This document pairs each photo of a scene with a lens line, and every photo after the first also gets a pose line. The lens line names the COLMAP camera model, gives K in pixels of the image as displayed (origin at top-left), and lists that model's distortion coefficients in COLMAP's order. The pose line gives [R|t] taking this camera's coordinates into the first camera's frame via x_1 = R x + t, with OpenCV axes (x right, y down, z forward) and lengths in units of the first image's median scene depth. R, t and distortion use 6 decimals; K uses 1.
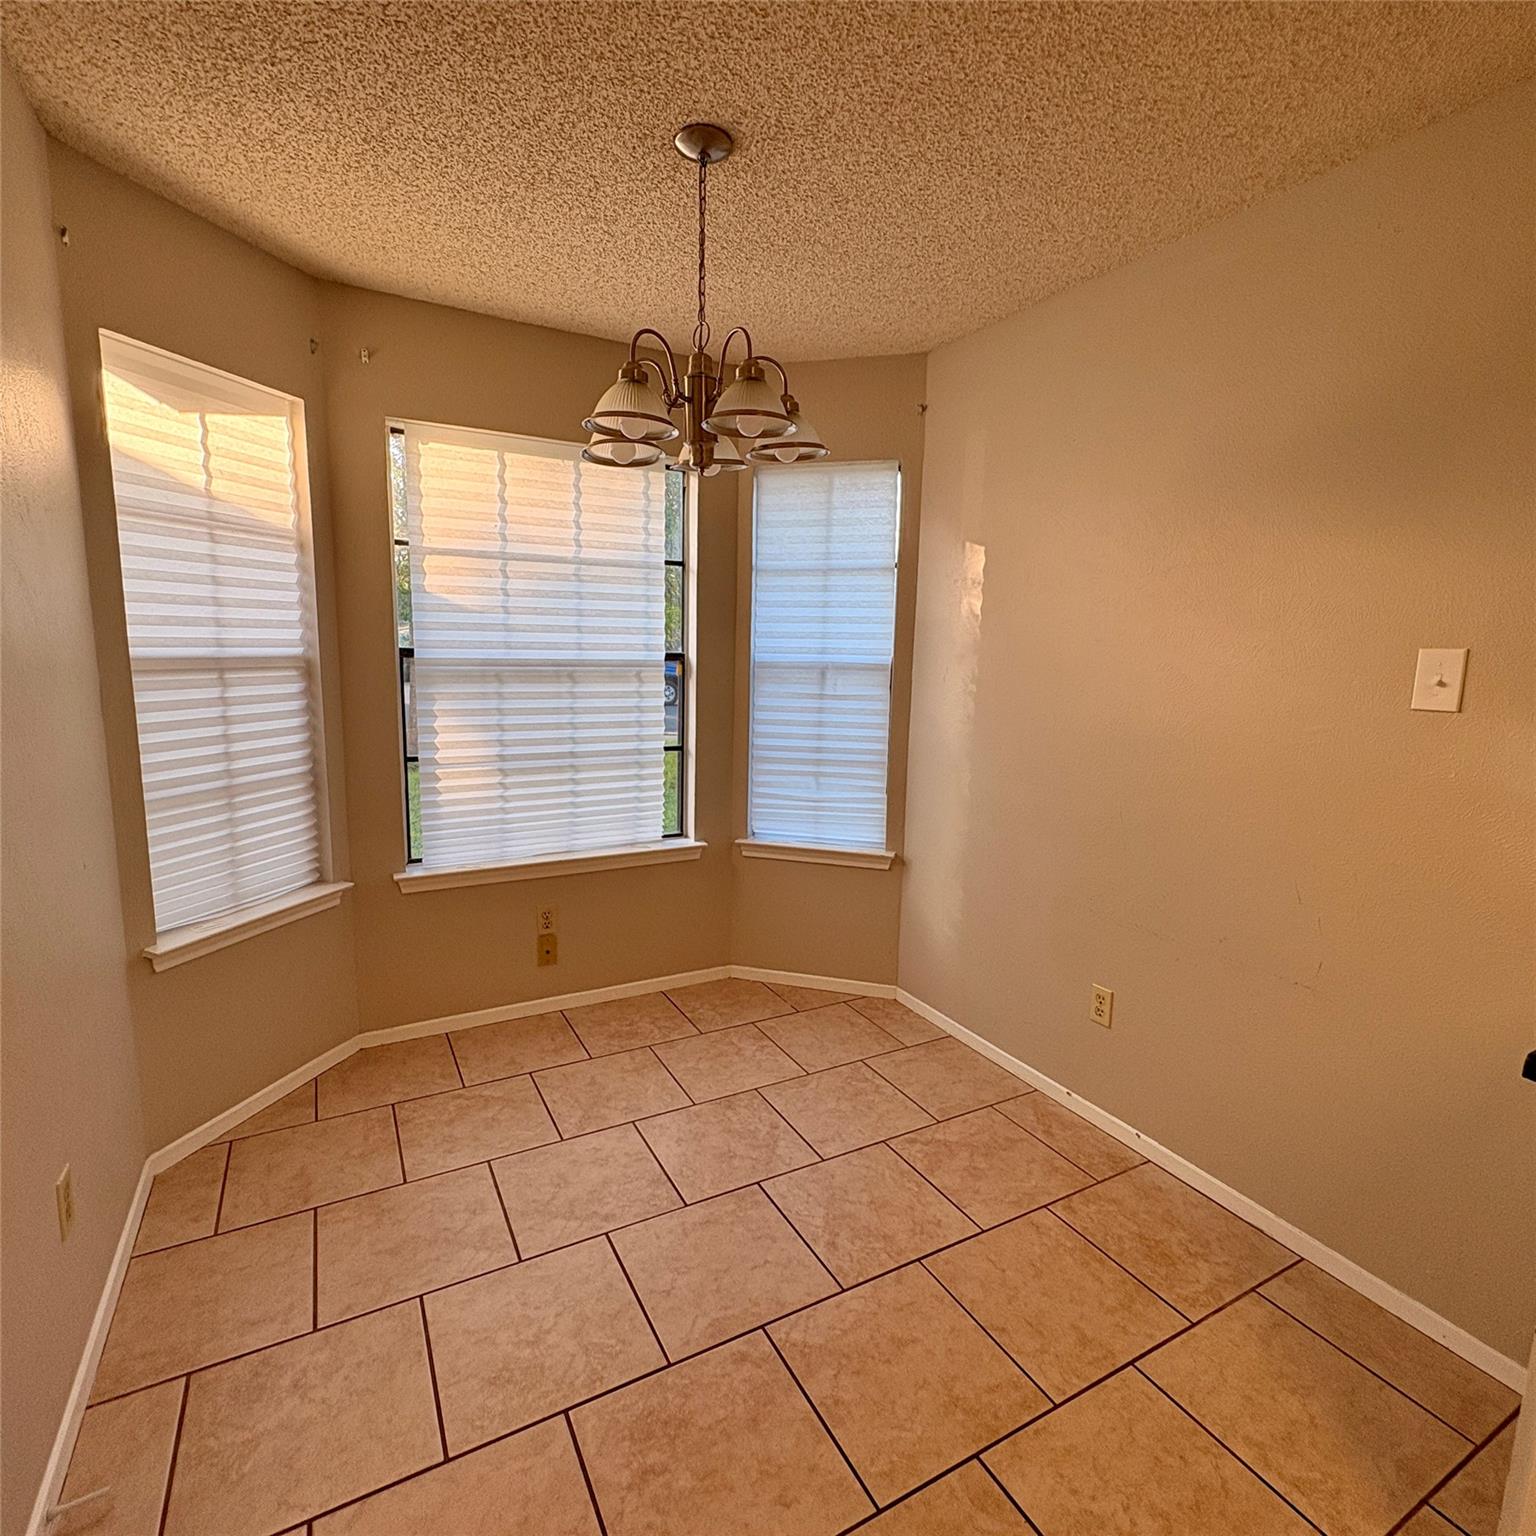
lens RADIAL K [[814.4, 0, 765.7], [0, 814.4, 767.8], [0, 0, 1]] dist [-0.002080, 0.001676]
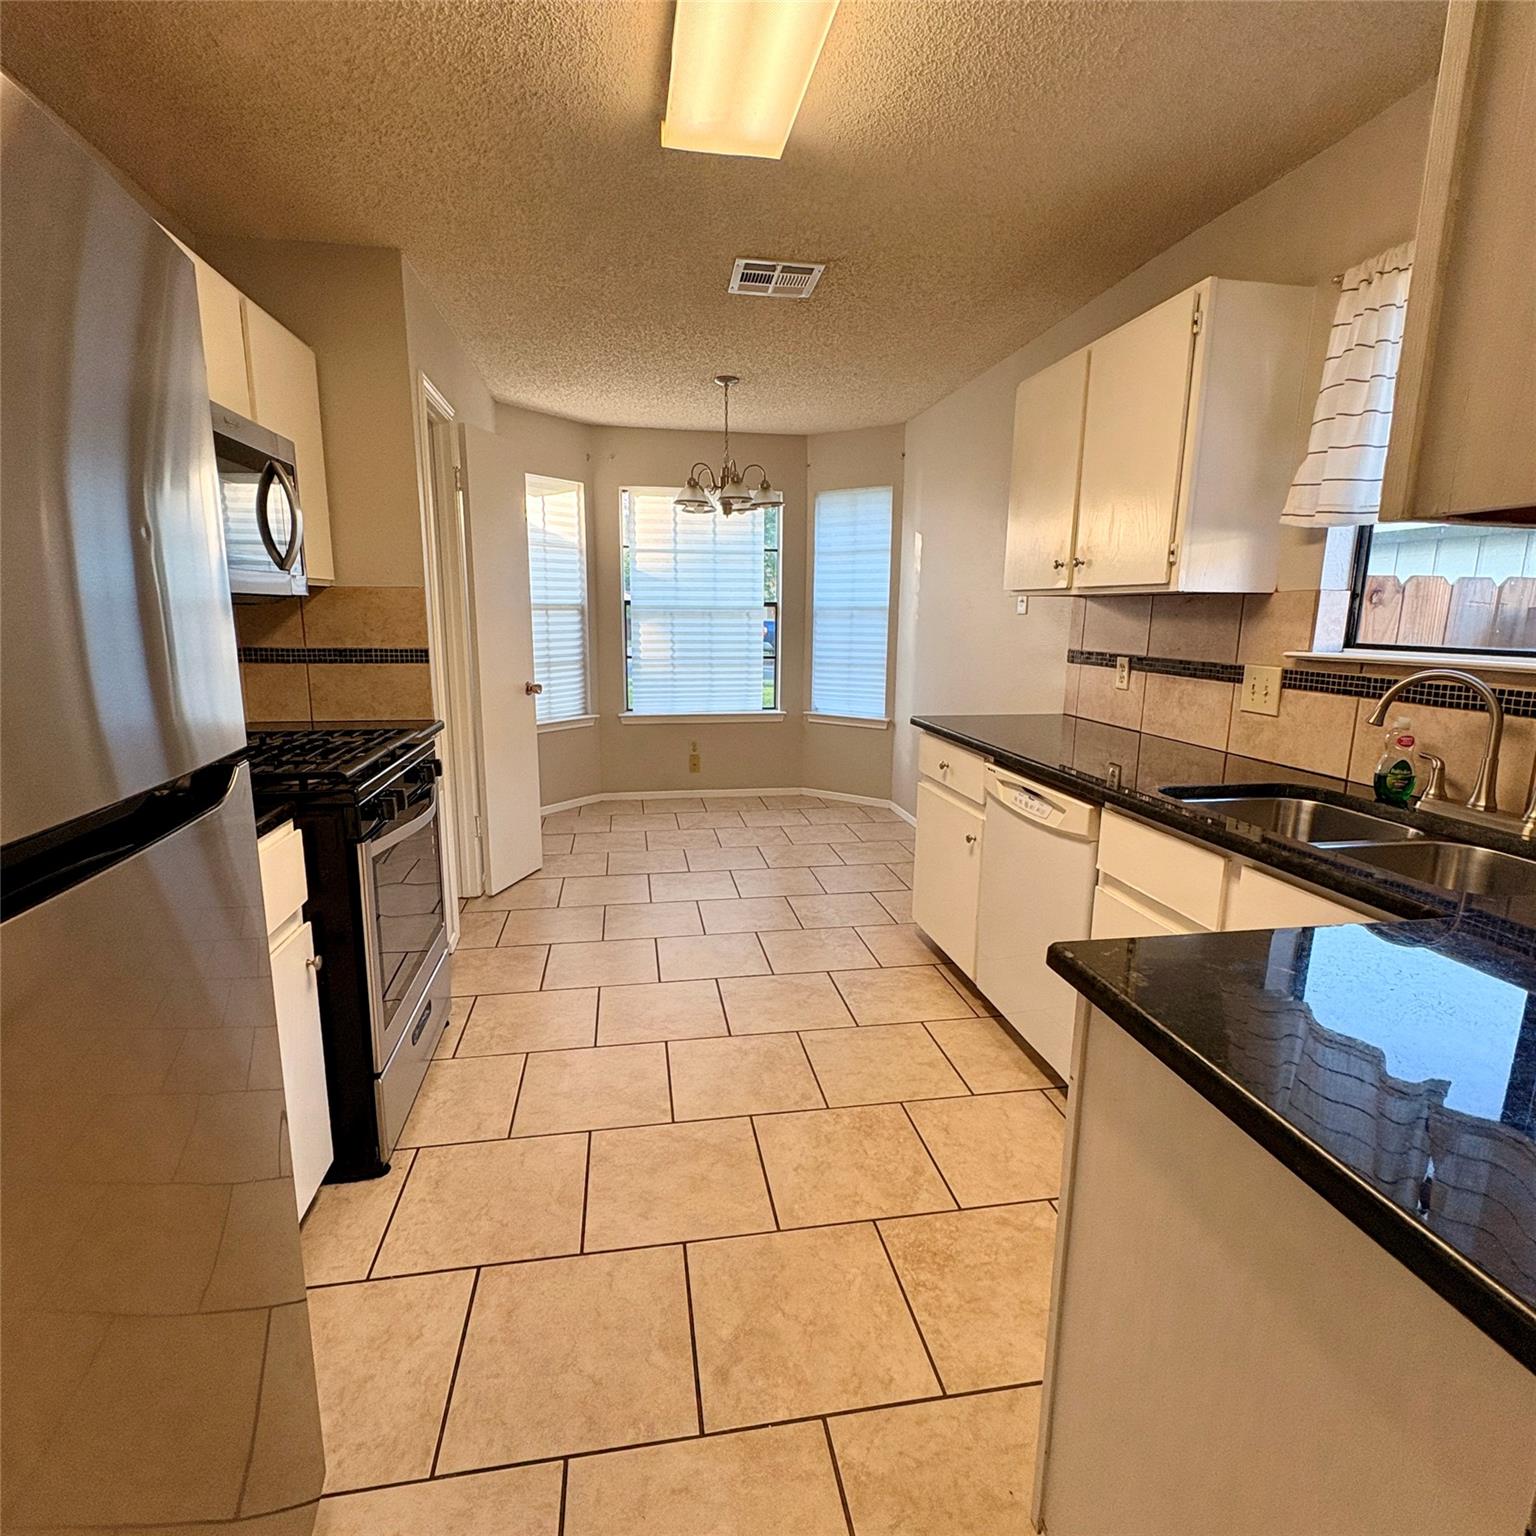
lens RADIAL K [[814.4, 0, 765.7], [0, 814.4, 767.8], [0, 0, 1]] dist [-0.002080, 0.001676]
pose [[0.946256, 0.047635, -0.319891, 0.494348], [-0.036781, 0.998527, 0.039890, 0.157769], [0.321320, -0.025980, 0.946614, -0.726615]]
